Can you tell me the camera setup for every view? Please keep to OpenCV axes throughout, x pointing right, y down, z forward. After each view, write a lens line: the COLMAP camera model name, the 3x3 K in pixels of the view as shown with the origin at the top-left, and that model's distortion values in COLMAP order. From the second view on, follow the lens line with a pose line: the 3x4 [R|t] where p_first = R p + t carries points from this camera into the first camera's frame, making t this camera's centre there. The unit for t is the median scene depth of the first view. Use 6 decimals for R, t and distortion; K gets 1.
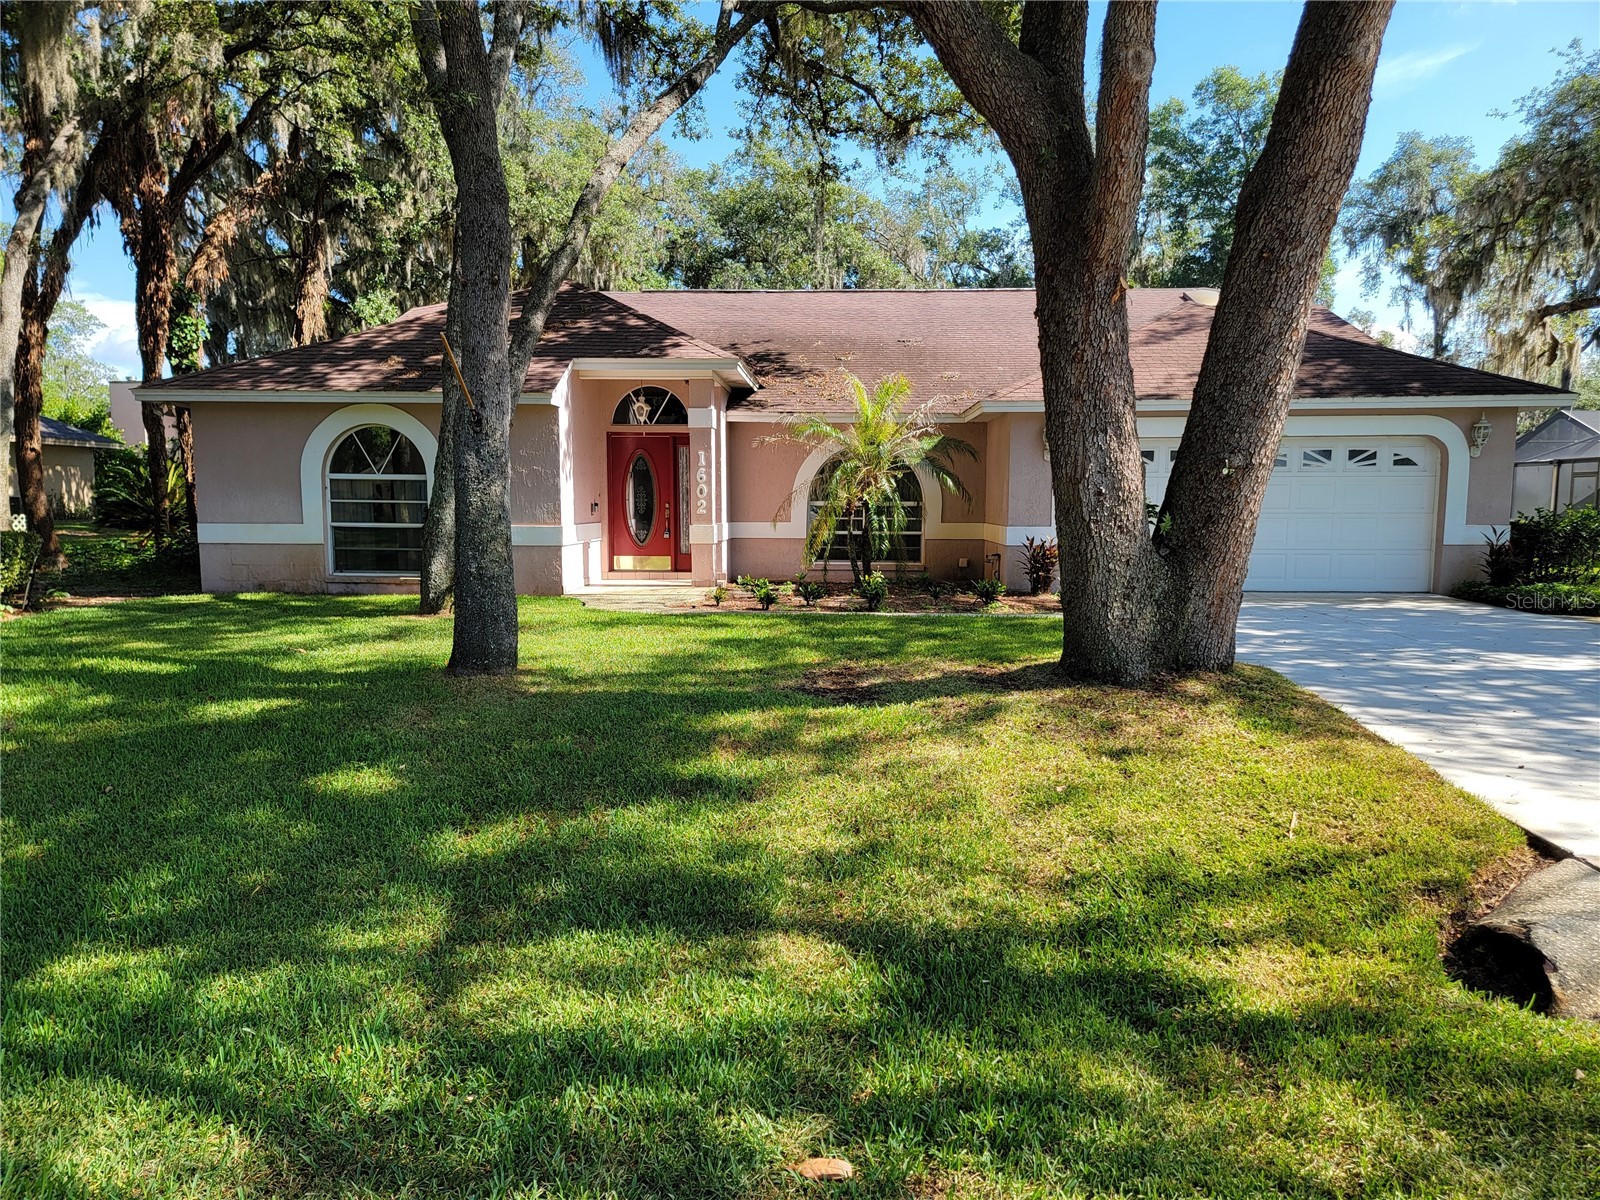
lens RADIAL K [[1097.1, 0, 798.9], [0, 1097.1, 617.3], [0, 0, 1]] dist [0.063116, -0.024982]
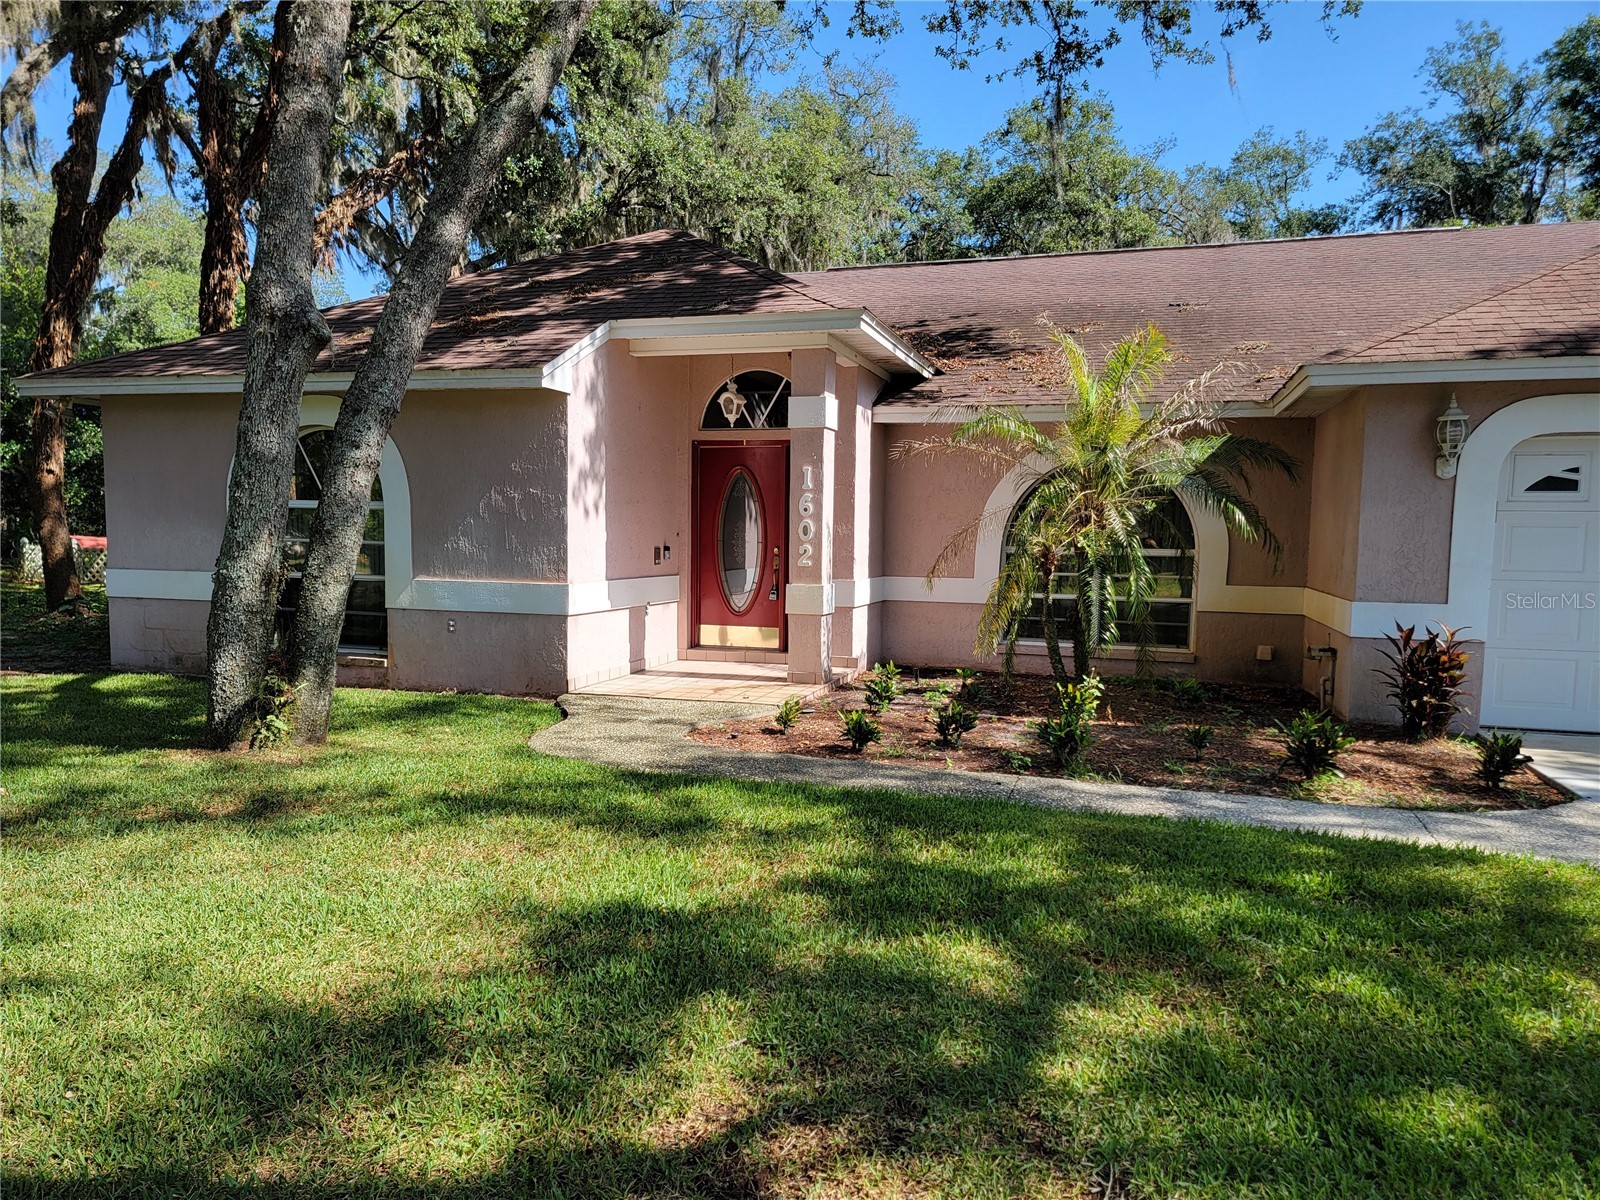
lens RADIAL K [[1097.1, 0, 798.9], [0, 1097.1, 617.3], [0, 0, 1]] dist [0.063116, -0.024982]
pose [[0.966655, 0.030314, -0.254282, 0.068629], [-0.038115, 0.998940, -0.025807, -0.051756], [0.253230, 0.034639, 0.966786, 0.420404]]
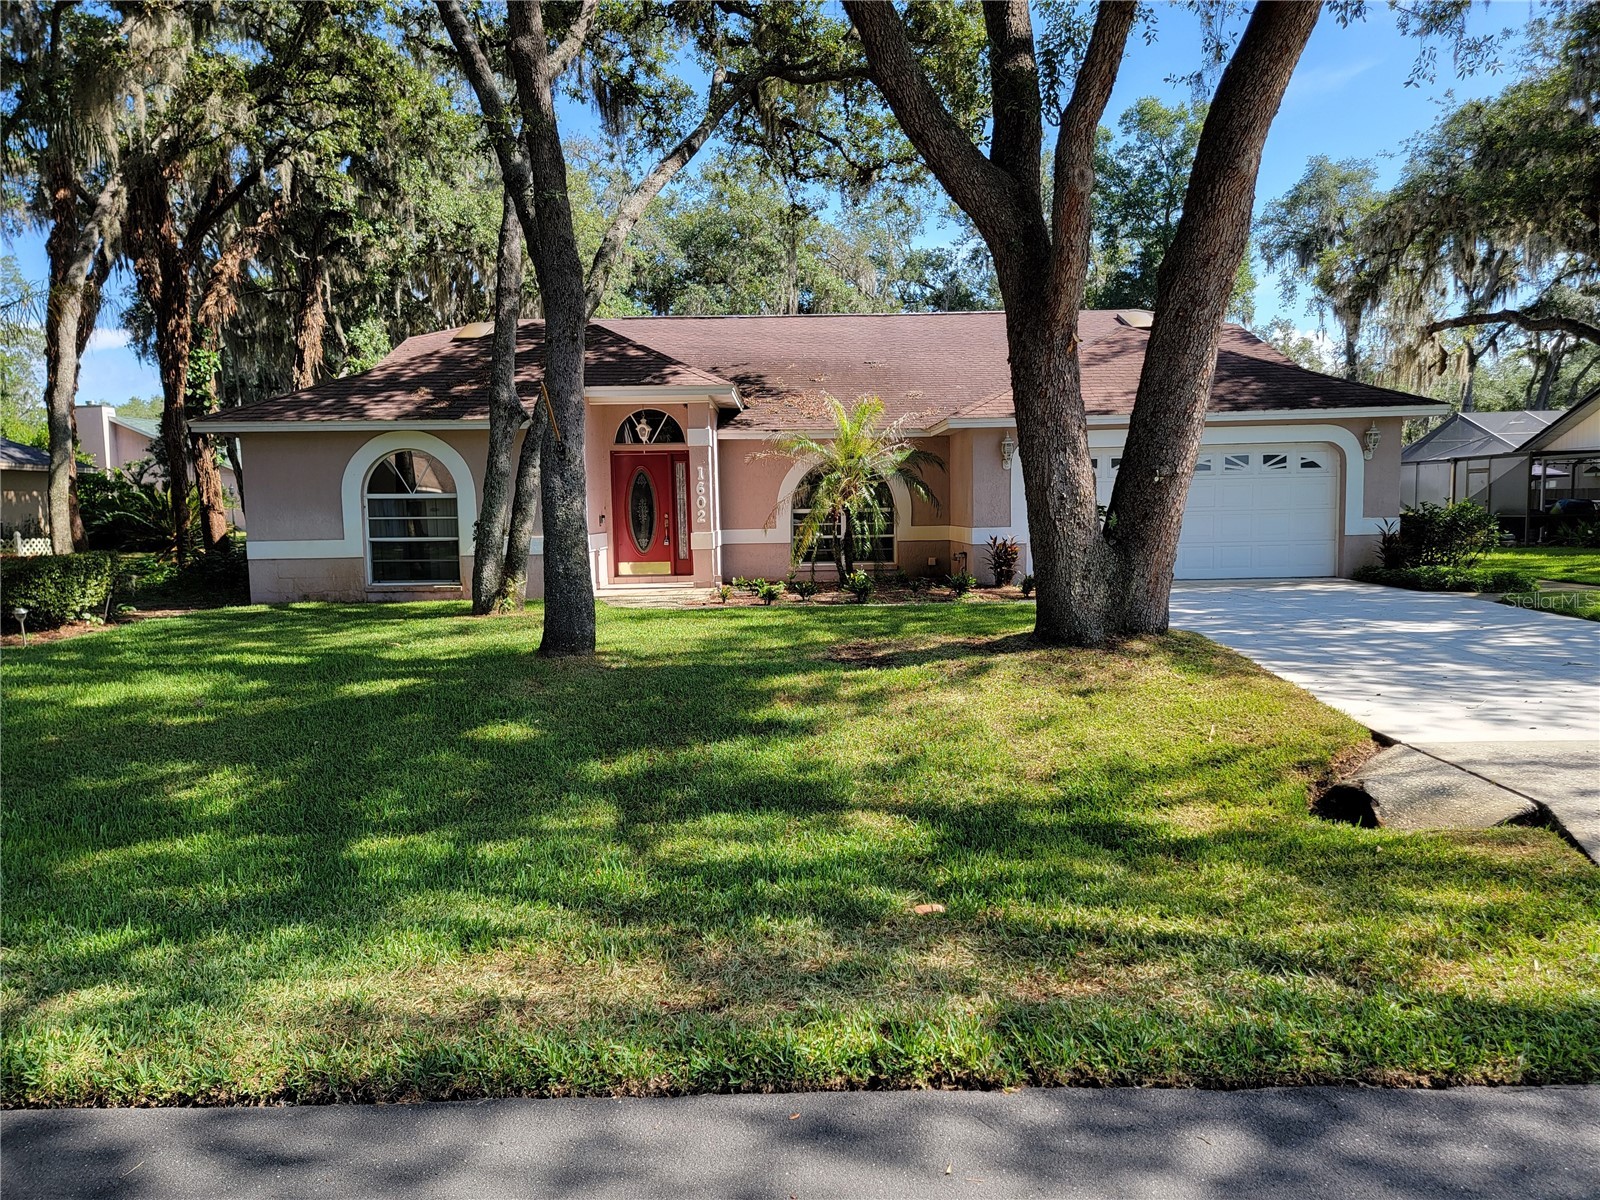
lens RADIAL K [[1095.4, 0, 801.9], [0, 1095.4, 607.7], [0, 0, 1]] dist [0.060378, -0.002978]
pose [[0.998437, -0.026159, 0.049393, -0.046051], [0.026947, 0.999519, -0.015357, 0.012954], [-0.048968, 0.016664, 0.998661, -0.125570]]
